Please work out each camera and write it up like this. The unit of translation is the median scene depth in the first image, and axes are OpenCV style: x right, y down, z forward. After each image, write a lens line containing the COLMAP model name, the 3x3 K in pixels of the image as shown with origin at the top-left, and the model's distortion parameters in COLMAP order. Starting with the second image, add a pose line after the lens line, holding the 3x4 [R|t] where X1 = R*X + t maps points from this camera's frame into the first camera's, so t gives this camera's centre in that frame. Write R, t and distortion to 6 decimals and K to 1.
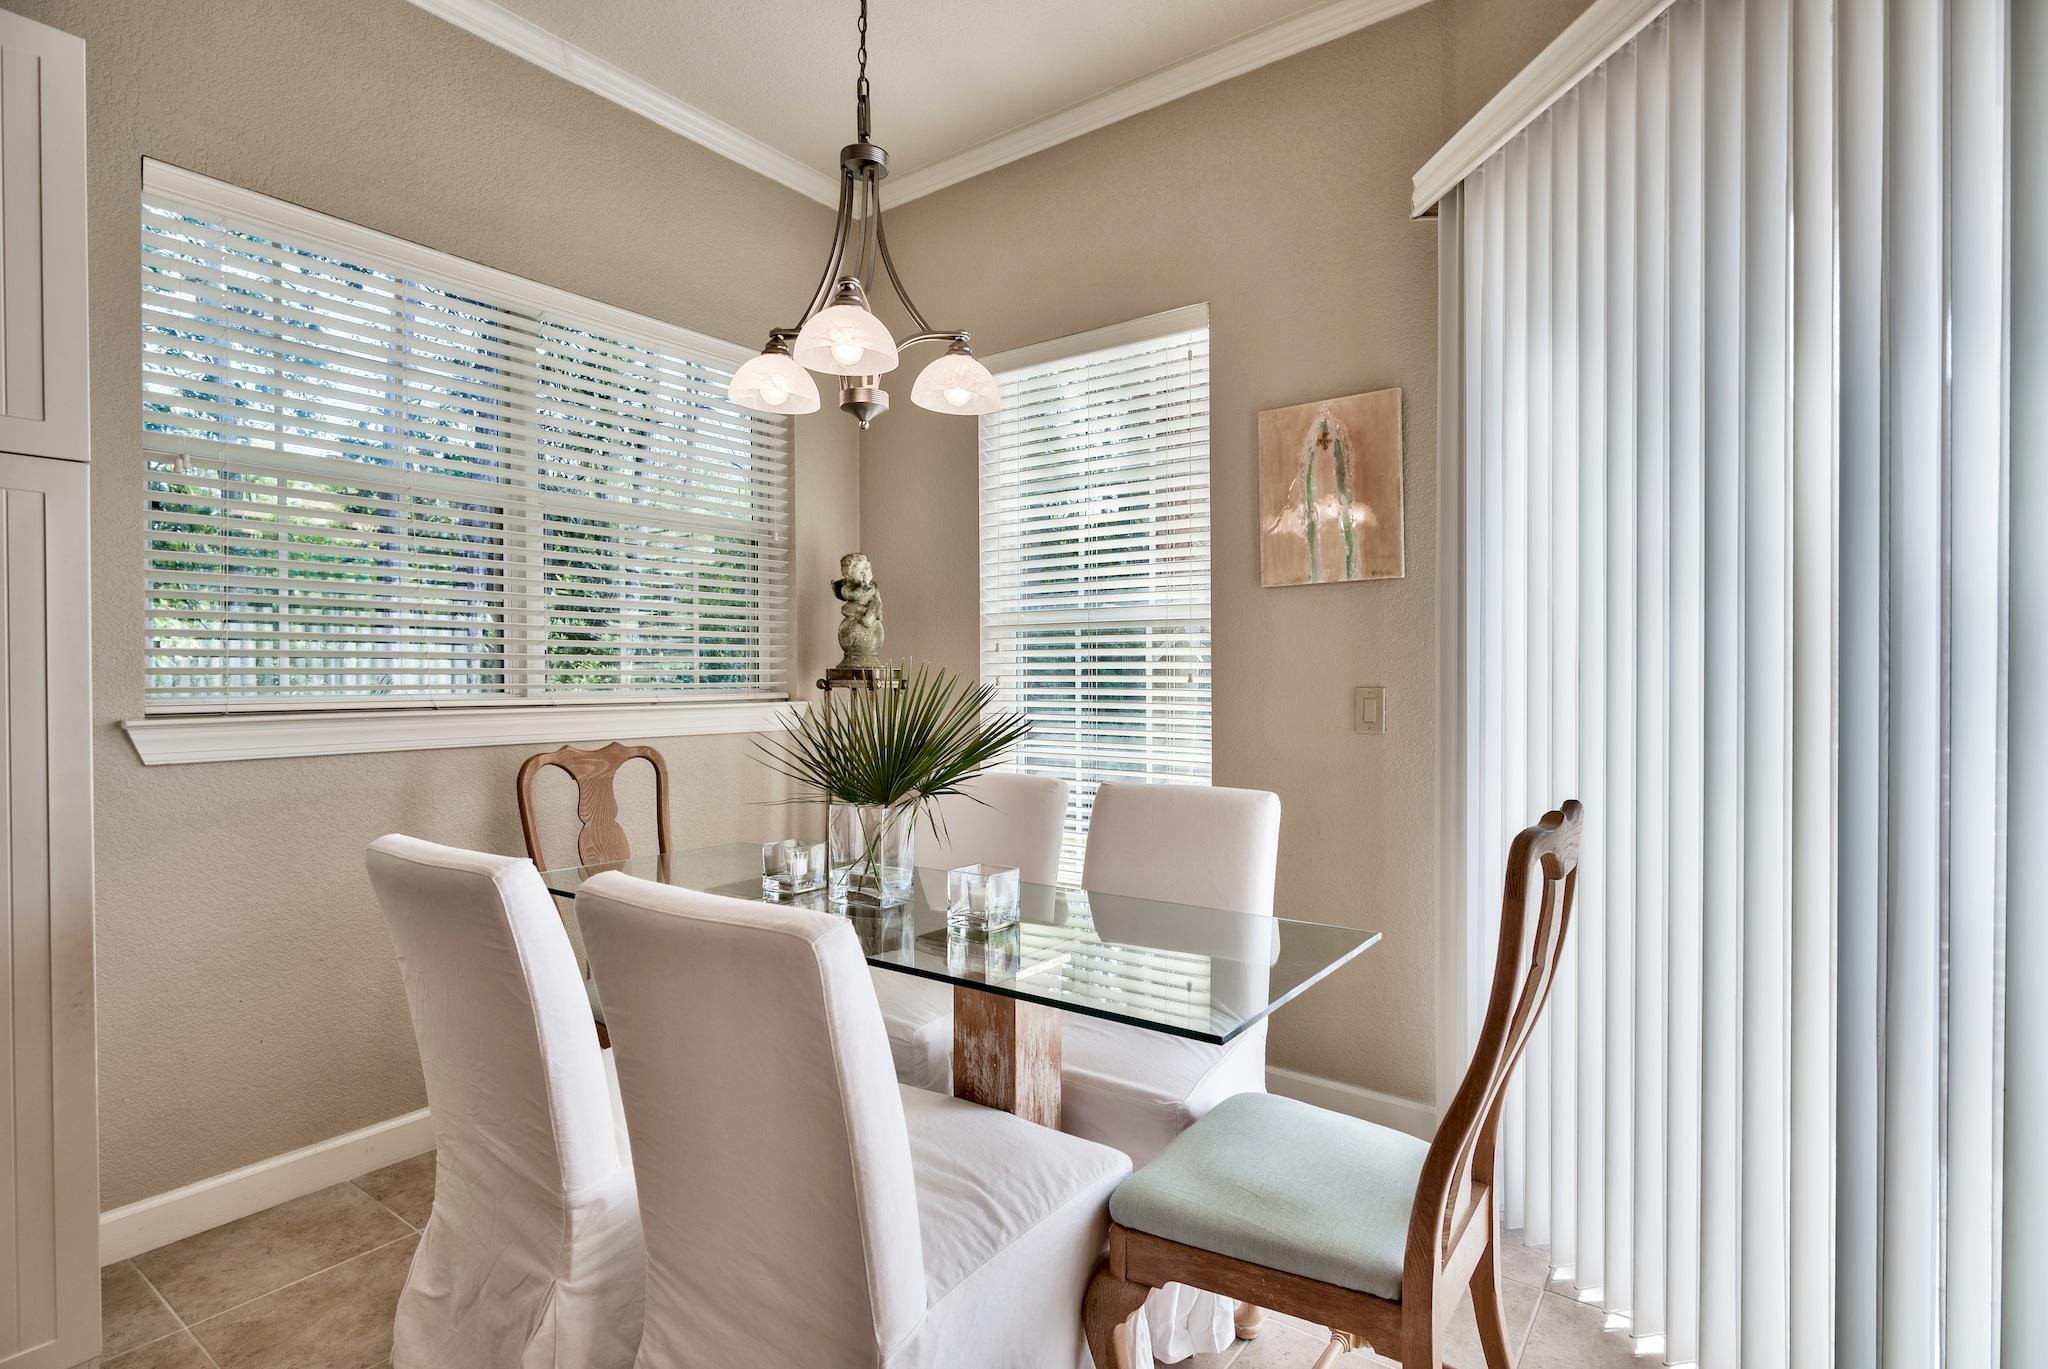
lens RADIAL K [[1006.1, 0, 1020.7], [0, 1006.1, 686.3], [0, 0, 1]] dist [-0.002076, -0.000279]
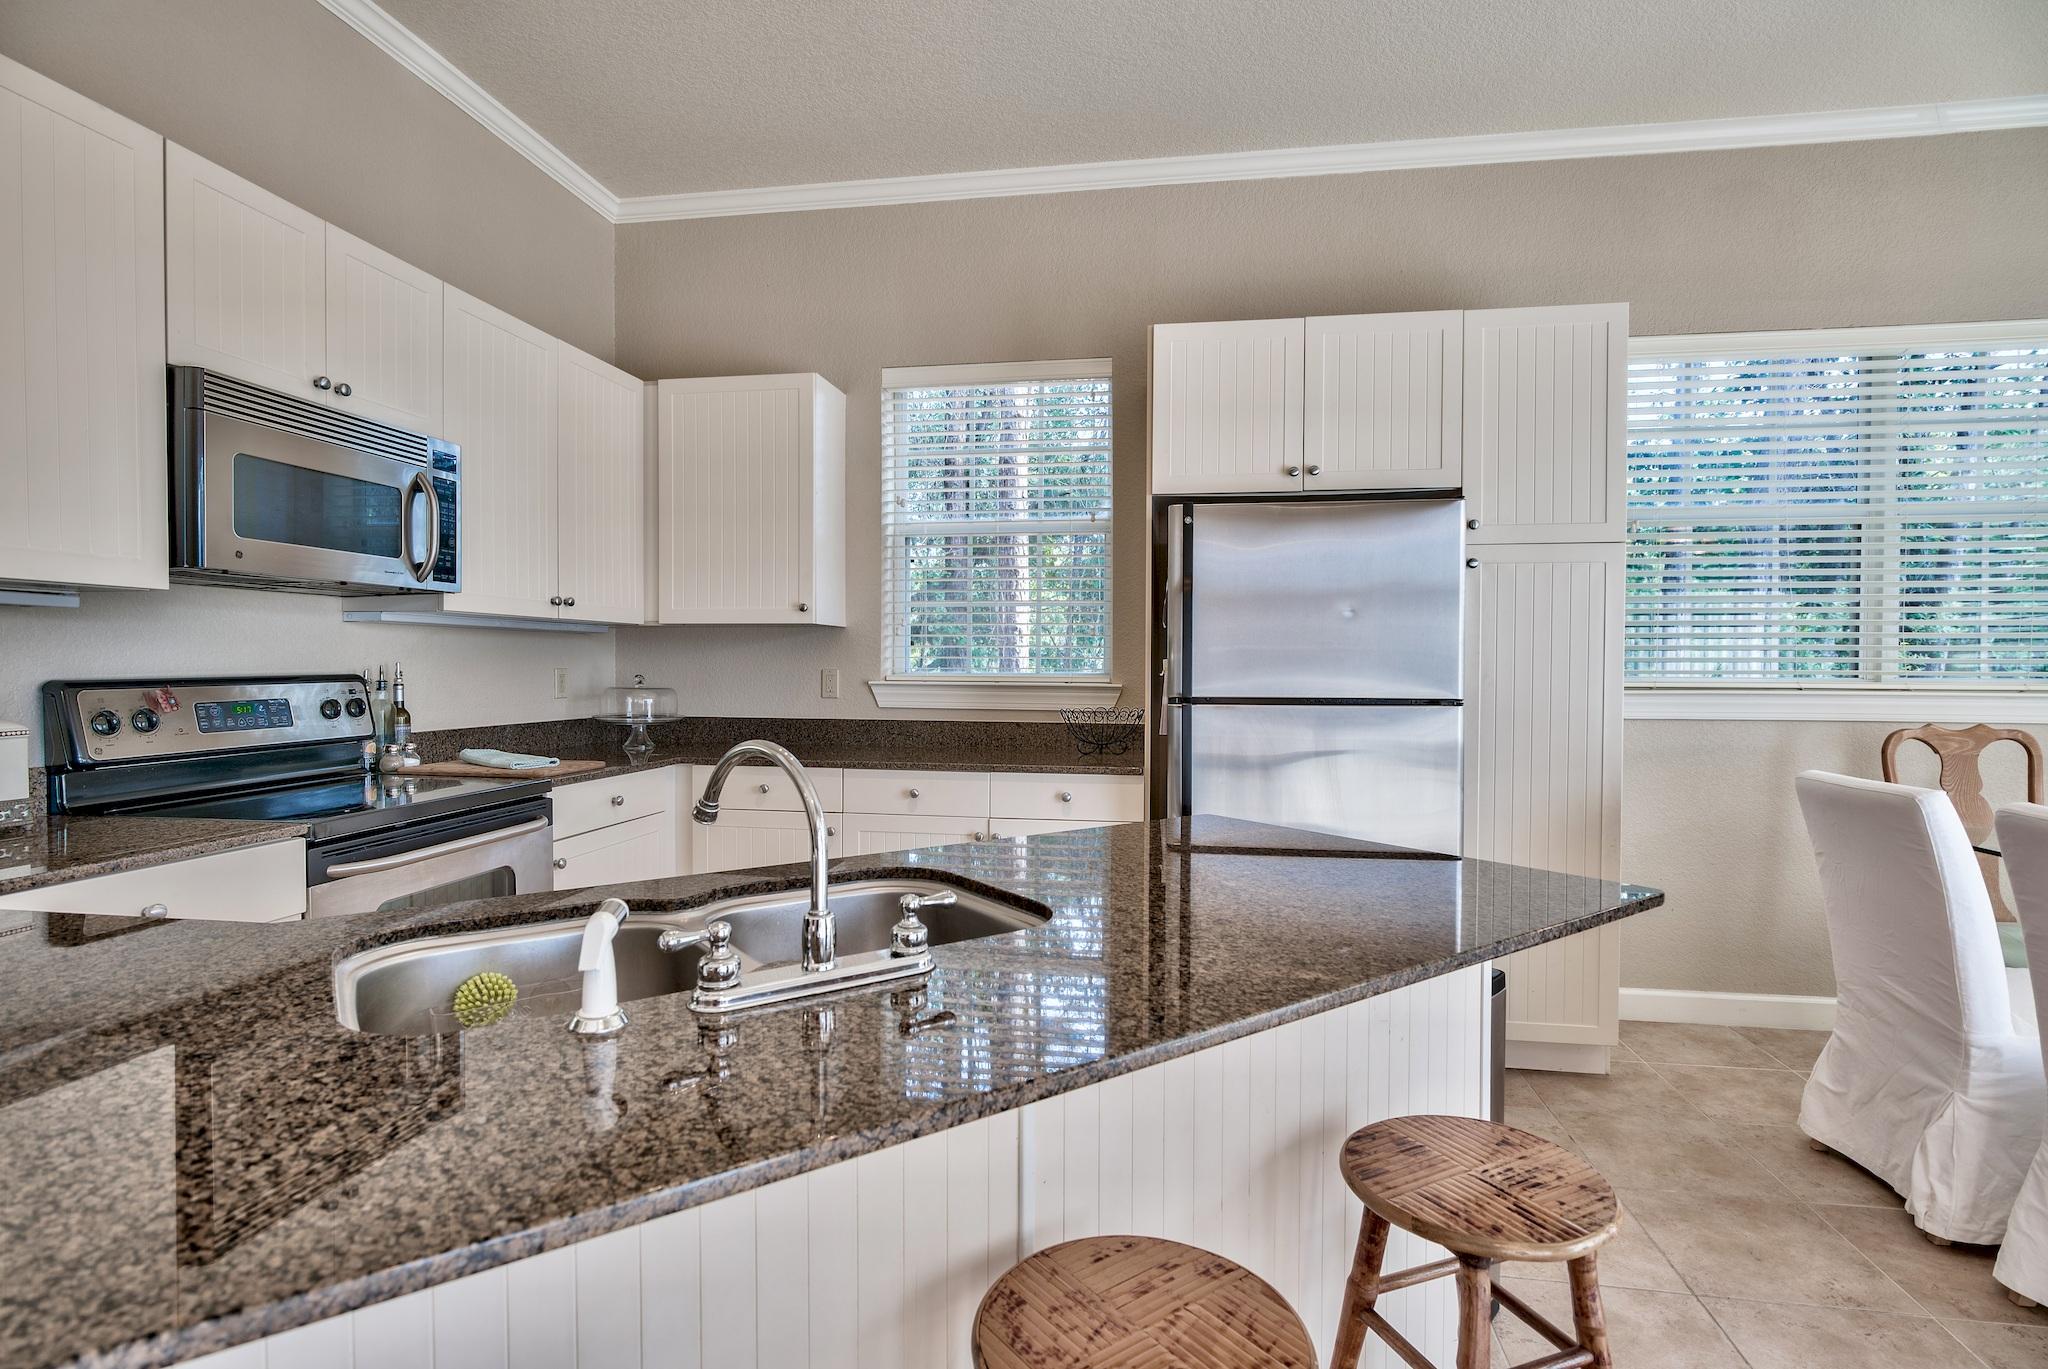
lens RADIAL K [[1006.1, 0, 1011.2], [0, 1006.1, 686.2], [0, 0, 1]] dist [-0.002076, -0.000279]
pose [[0.449877, 0.023652, -0.892777, 0.166494], [-0.011906, 0.999719, 0.020486, 0.005250], [0.893011, 0.001413, 0.450032, -0.726920]]
